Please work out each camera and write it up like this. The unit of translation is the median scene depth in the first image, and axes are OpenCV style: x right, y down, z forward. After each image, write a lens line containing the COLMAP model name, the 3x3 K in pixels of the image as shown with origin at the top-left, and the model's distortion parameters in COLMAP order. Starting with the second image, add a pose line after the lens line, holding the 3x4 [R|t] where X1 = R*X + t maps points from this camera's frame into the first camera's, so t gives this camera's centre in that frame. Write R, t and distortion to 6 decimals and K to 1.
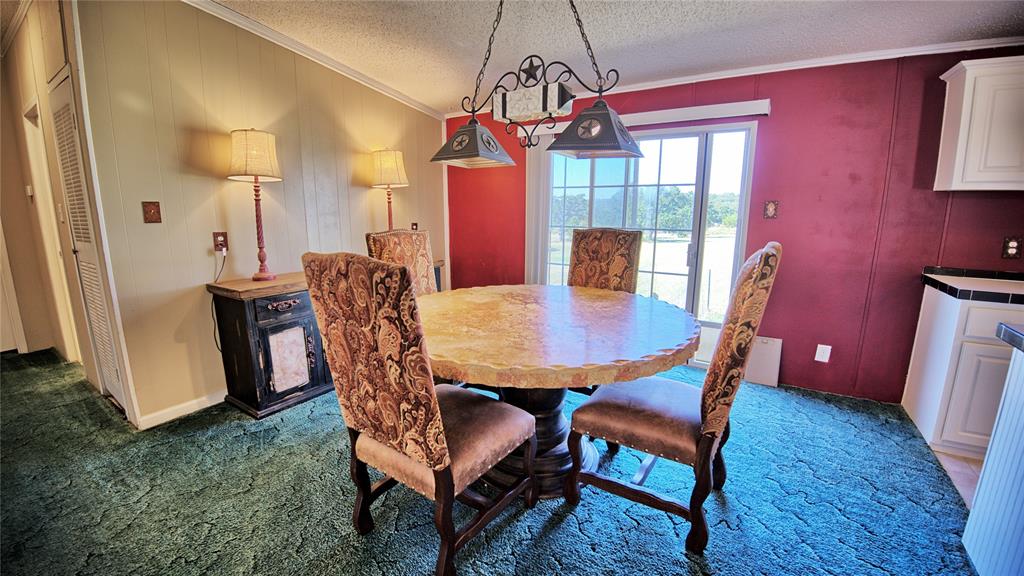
lens RADIAL K [[408.7, 0, 507.9], [0, 408.7, 287.9], [0, 0, 1]] dist [-0.045285, -0.000322]
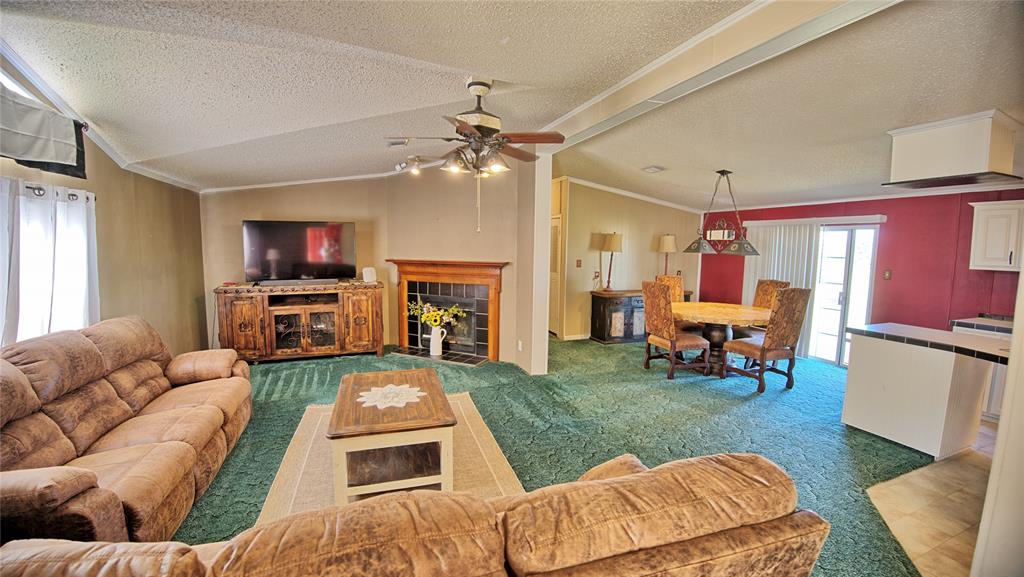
lens RADIAL K [[408.7, 0, 507.9], [0, 408.7, 288.4], [0, 0, 1]] dist [-0.045285, -0.000322]
pose [[0.795836, 0.075124, -0.600834, 0.412140], [-0.127116, 0.990890, -0.044478, 0.161851], [0.592019, 0.111773, 0.798136, -1.447902]]
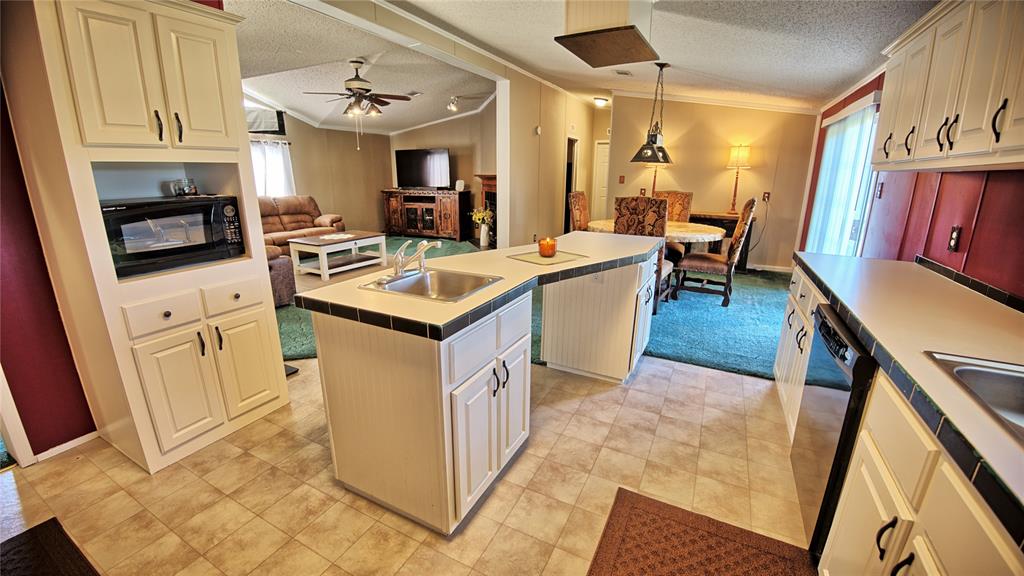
lens RADIAL K [[408.7, 0, 507.9], [0, 408.7, 287.9], [0, 0, 1]] dist [-0.045285, -0.000322]
pose [[0.096459, 0.270088, -0.957992, 1.489529], [-0.190973, 0.949620, 0.248499, 0.022715], [0.976845, 0.158980, 0.143178, -0.396407]]
